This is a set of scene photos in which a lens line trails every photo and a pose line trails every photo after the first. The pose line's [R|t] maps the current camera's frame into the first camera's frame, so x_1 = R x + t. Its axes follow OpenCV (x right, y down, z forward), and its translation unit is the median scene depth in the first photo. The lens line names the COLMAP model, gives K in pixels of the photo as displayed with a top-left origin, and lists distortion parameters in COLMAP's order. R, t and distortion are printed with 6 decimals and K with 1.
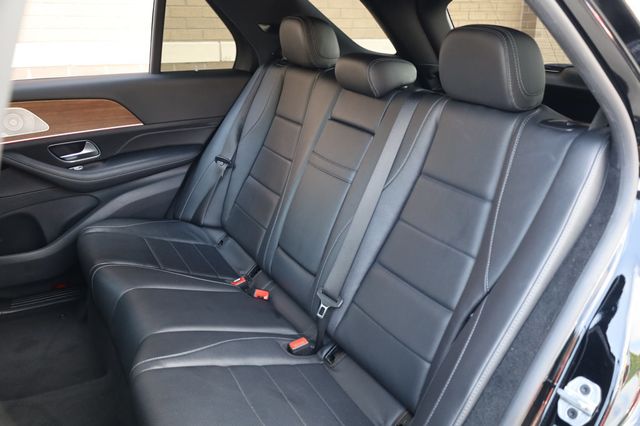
lens RADIAL K [[561.1, 0, 322.5], [0, 561.1, 215.1], [0, 0, 1]] dist [-0.000080, -0.007749]
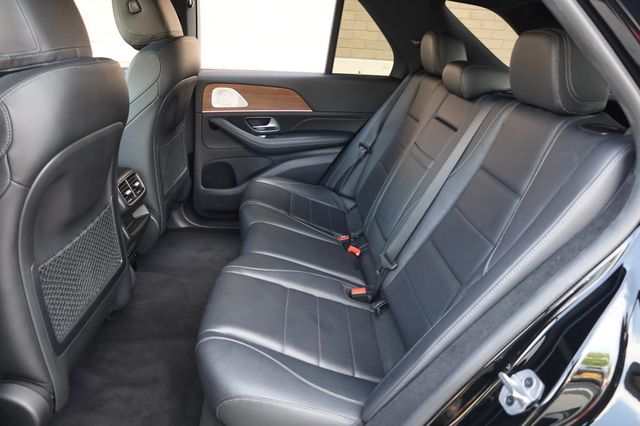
lens RADIAL K [[441.4, 0, 322.0], [0, 441.4, 212.9], [0, 0, 1]] dist [-0.001944, -0.002757]
pose [[0.897219, 0.197819, -0.394799, 0.171184], [-0.194800, 0.979660, 0.048168, 0.021822], [0.396298, 0.033690, 0.917504, 0.054124]]
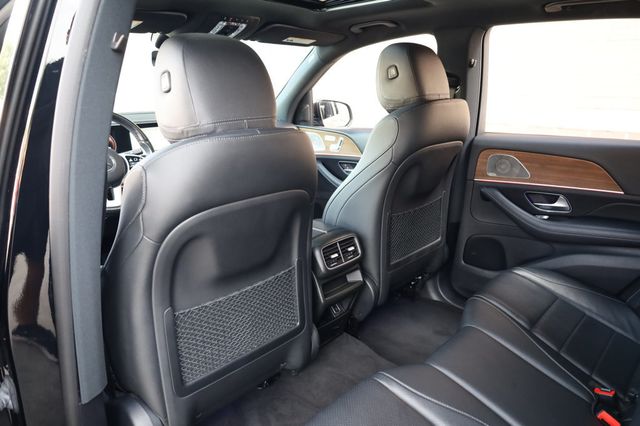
lens RADIAL K [[441.4, 0, 318.4], [0, 441.4, 213.6], [0, 0, 1]] dist [-0.001944, -0.002757]
pose [[0.307841, 0.259768, -0.915289, 0.220345], [-0.328372, 0.931903, 0.154042, -0.078199], [0.892976, 0.253135, 0.372178, 0.281972]]
